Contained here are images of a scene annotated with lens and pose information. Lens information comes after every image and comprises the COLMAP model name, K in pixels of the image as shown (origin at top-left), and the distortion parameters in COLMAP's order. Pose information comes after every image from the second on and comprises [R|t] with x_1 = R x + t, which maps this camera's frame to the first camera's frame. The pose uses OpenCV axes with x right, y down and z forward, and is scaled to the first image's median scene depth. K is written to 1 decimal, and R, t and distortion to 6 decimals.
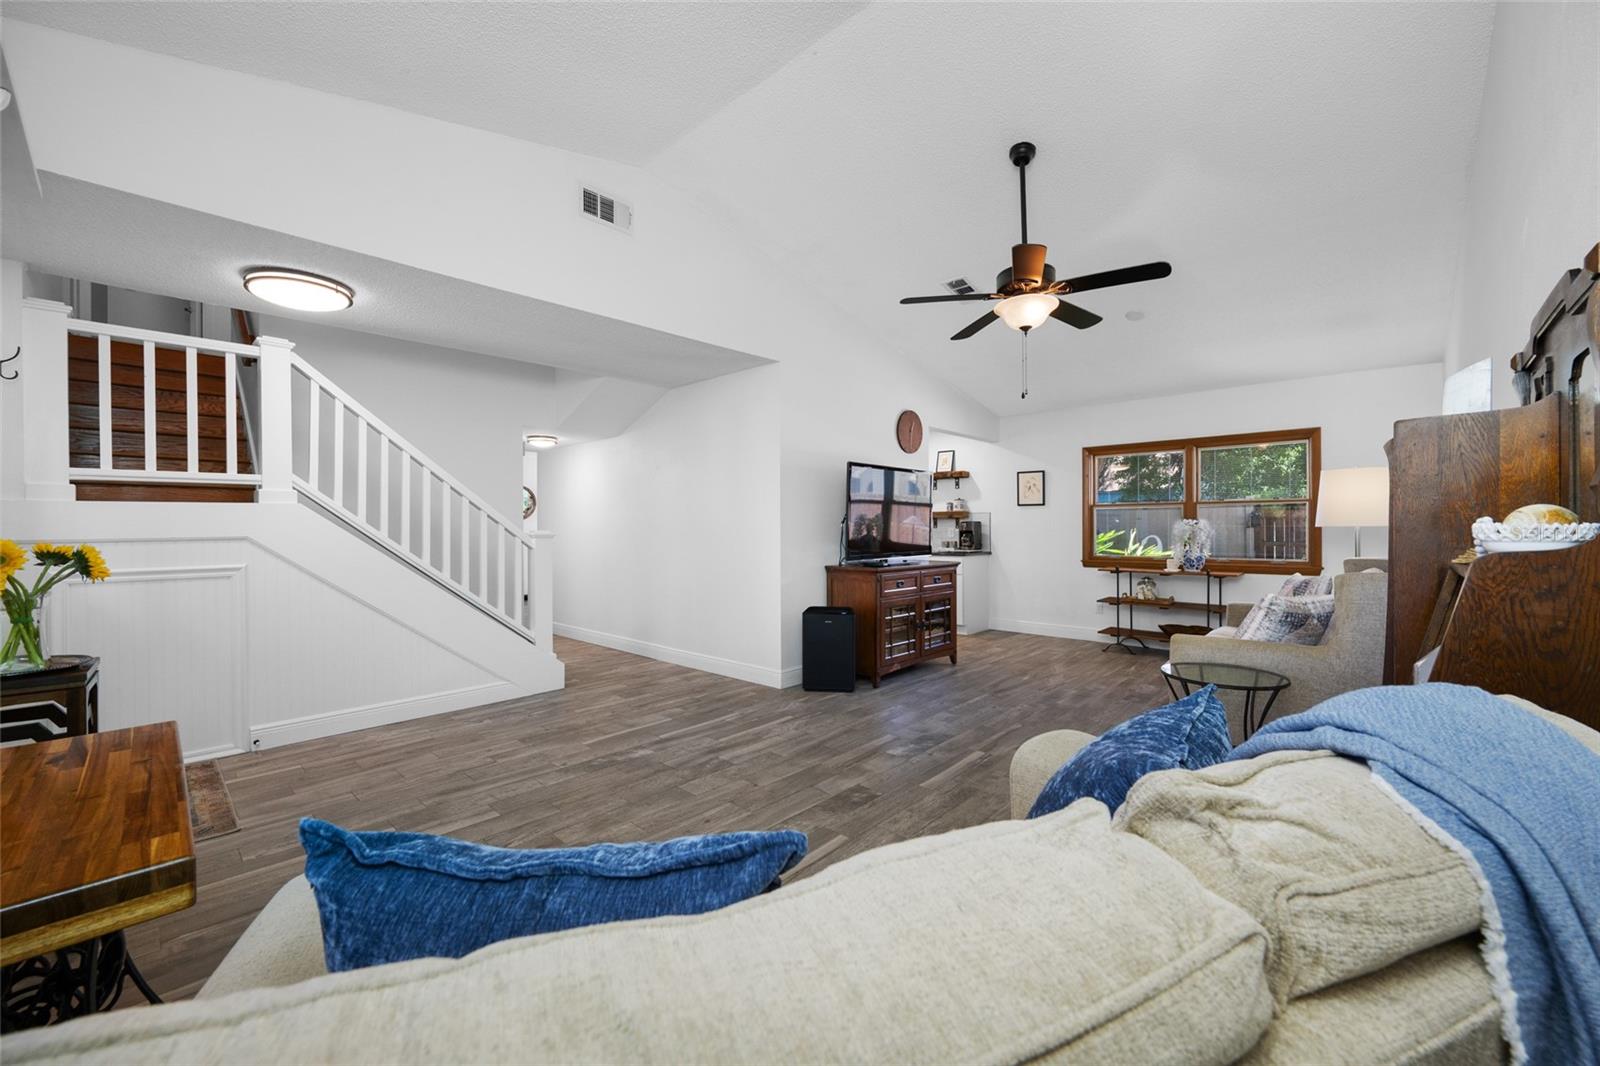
lens RADIAL K [[634.1, 0, 798.8], [0, 634.1, 531.7], [0, 0, 1]] dist [0.000547, -0.000136]
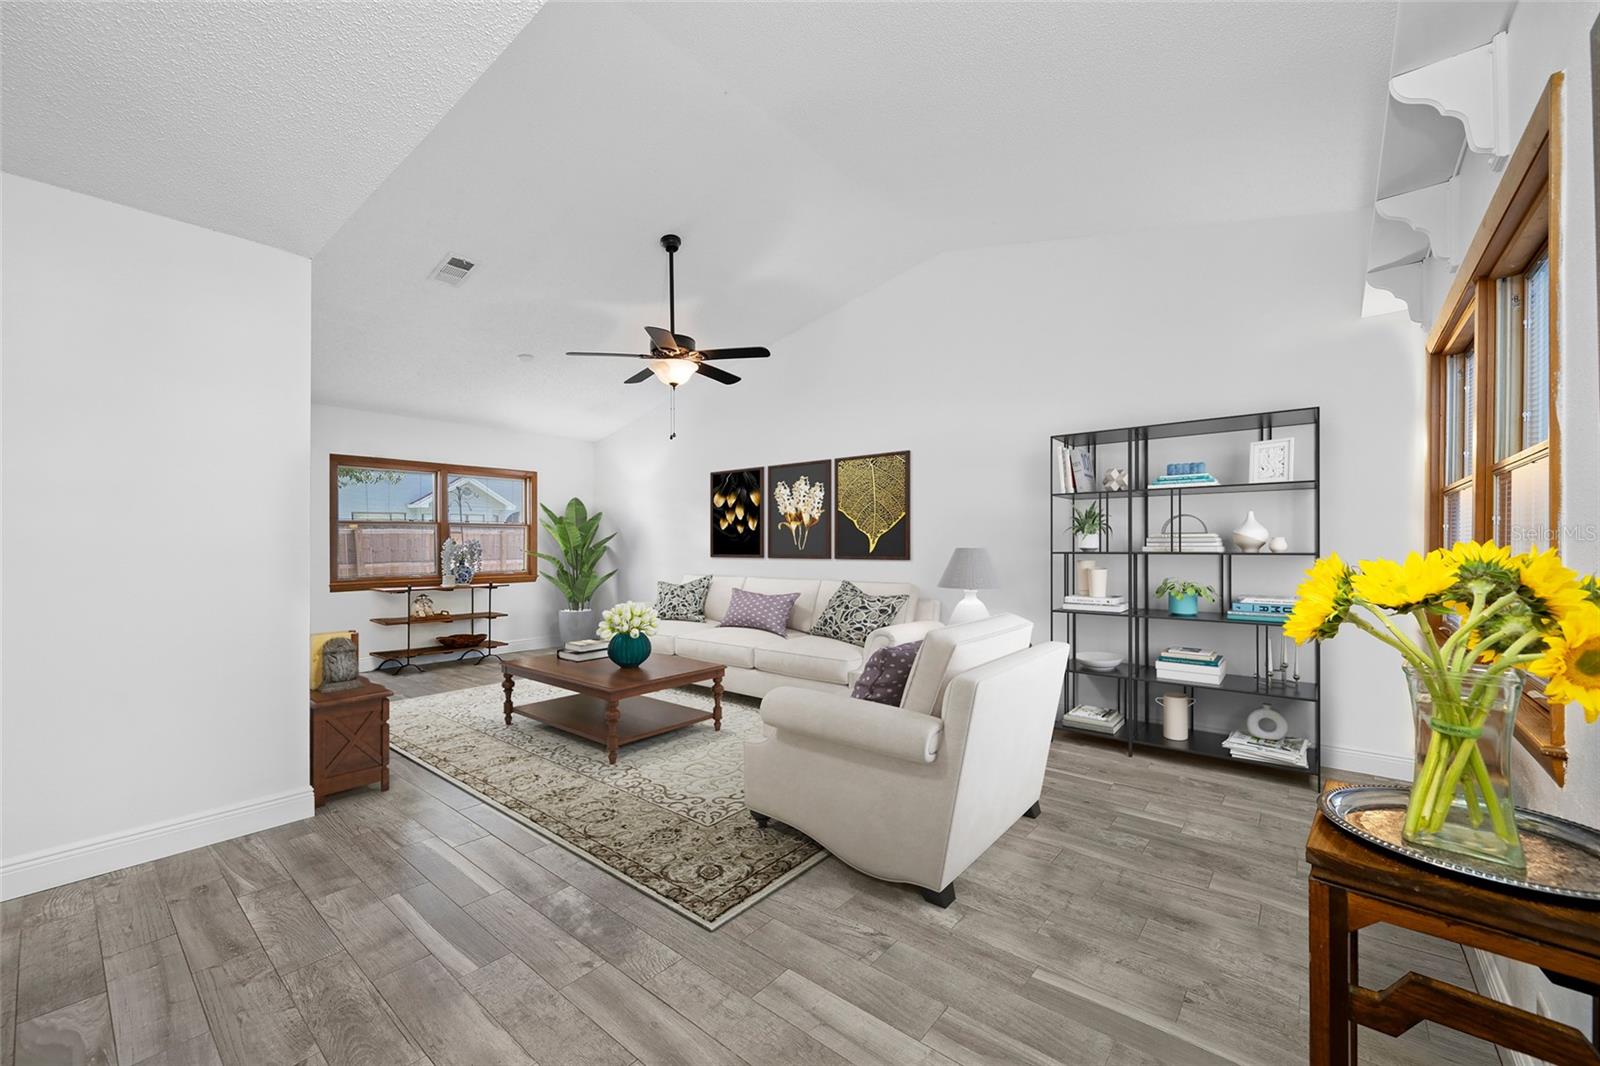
lens RADIAL K [[633.1, 0, 798.7], [0, 633.1, 548.9], [0, 0, 1]] dist [0.000545, 0.000027]
pose [[-0.059221, -0.002222, 0.998242, -0.884212], [0.012578, 0.999916, 0.002972, 0.005878], [-0.998166, 0.012732, -0.059188, 0.802382]]
